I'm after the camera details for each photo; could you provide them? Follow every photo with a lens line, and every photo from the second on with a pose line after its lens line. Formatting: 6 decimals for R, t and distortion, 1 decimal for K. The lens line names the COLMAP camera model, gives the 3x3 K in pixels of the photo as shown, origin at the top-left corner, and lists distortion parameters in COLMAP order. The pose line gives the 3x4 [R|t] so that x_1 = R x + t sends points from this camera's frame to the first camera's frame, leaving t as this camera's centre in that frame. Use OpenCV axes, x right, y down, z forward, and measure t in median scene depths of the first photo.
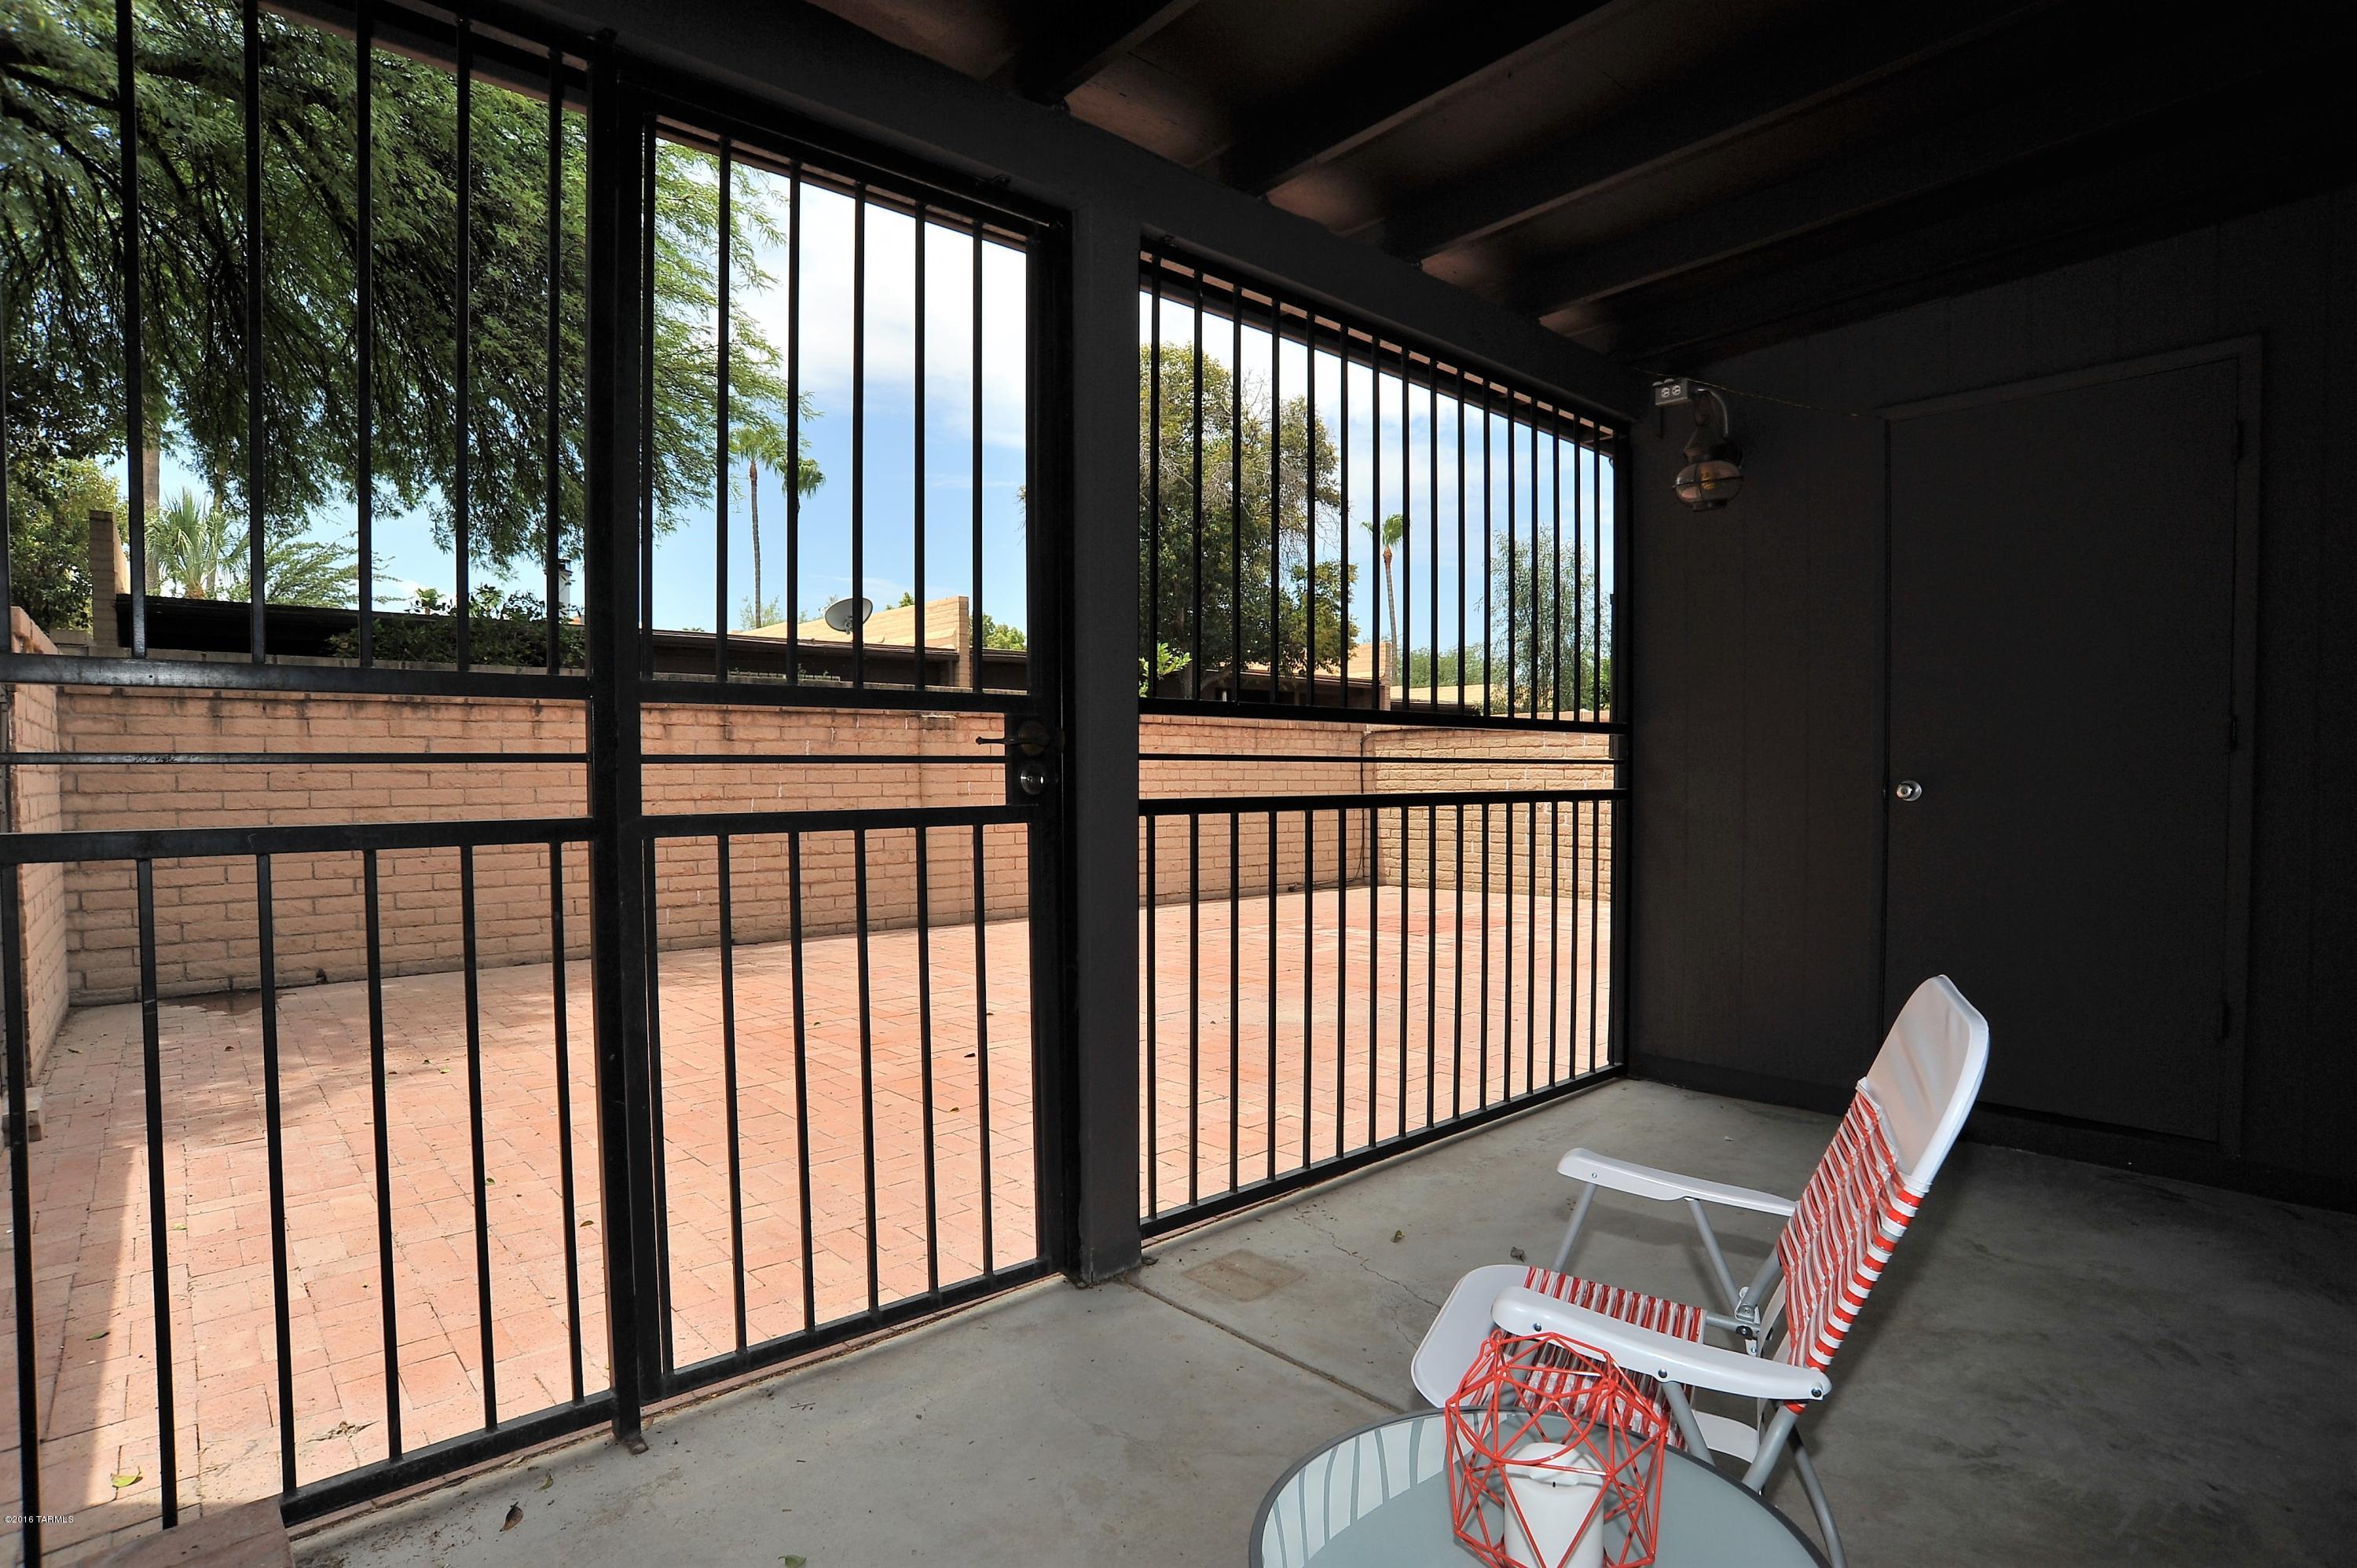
lens RADIAL K [[1181.9, 0, 1178.0], [0, 1181.9, 786.9], [0, 0, 1]] dist [-0.073335, 0.020789]
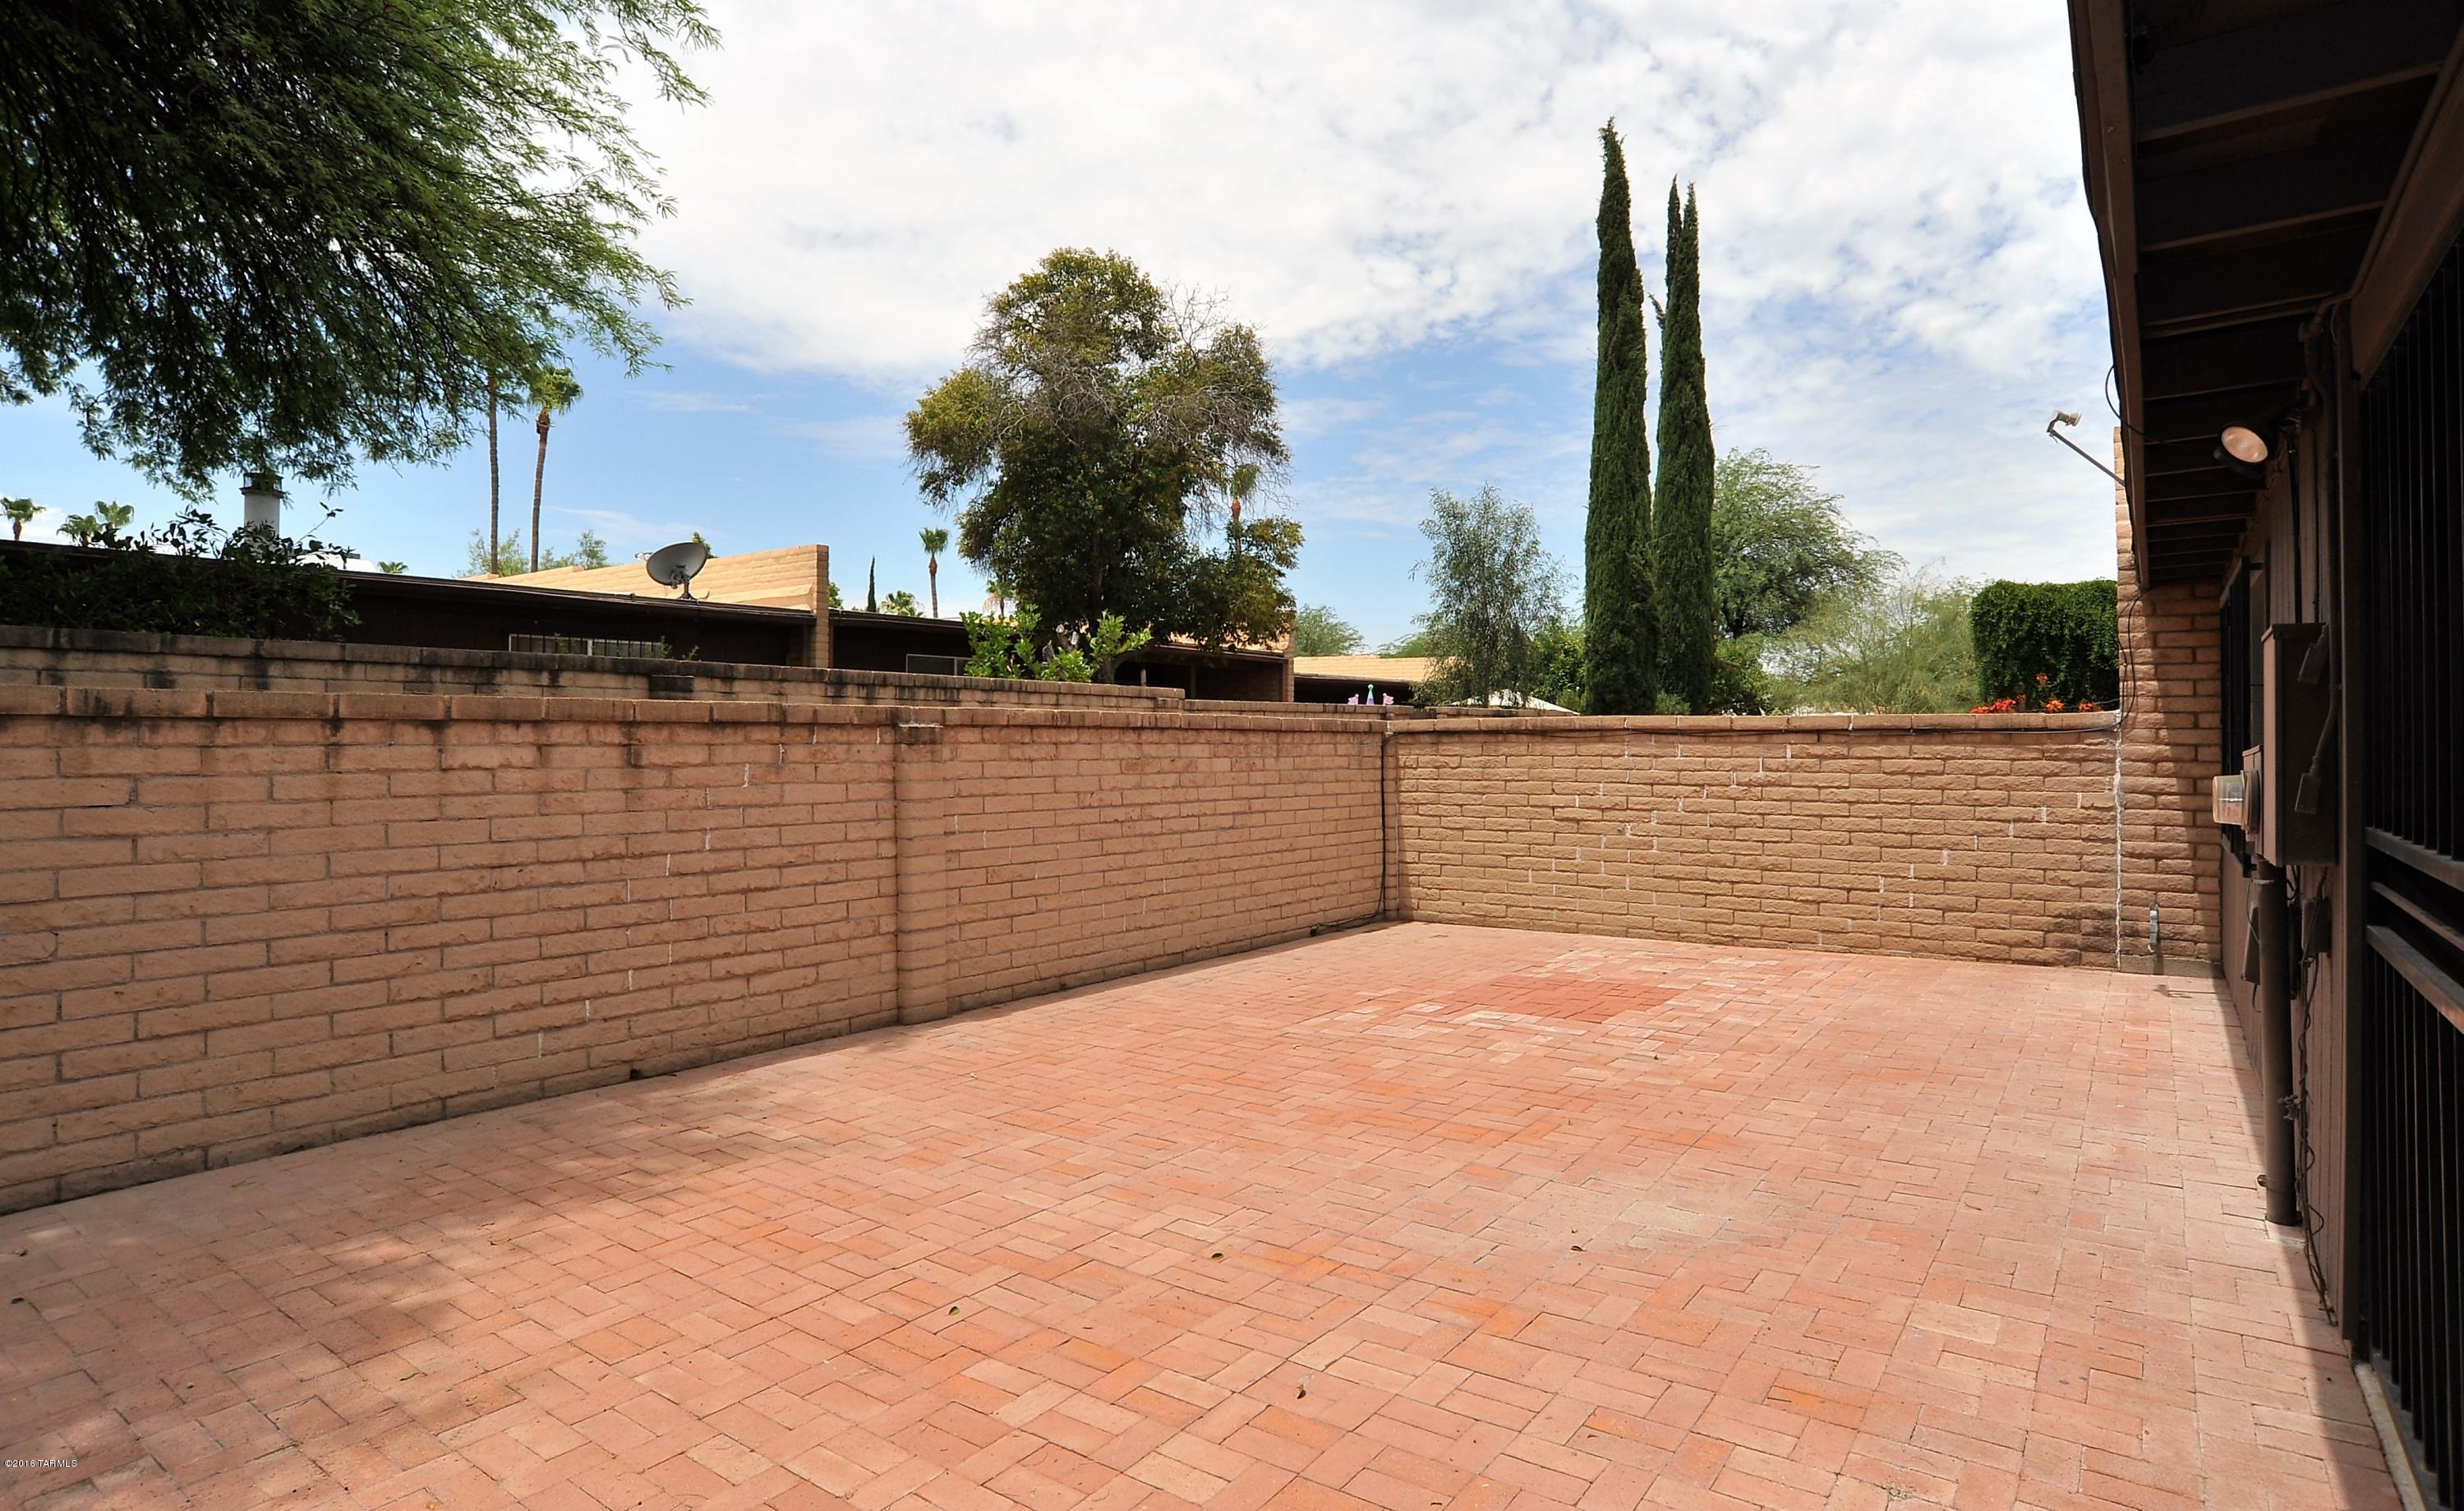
lens RADIAL K [[1268.4, 0, 1231.6], [0, 1268.4, 695.5], [0, 0, 1]] dist [-0.057067, 0.012053]
pose [[0.976851, 0.013323, 0.213504, -0.139520], [-0.003800, 0.998982, -0.044953, -0.033317], [-0.213886, 0.043101, 0.975907, 0.159600]]
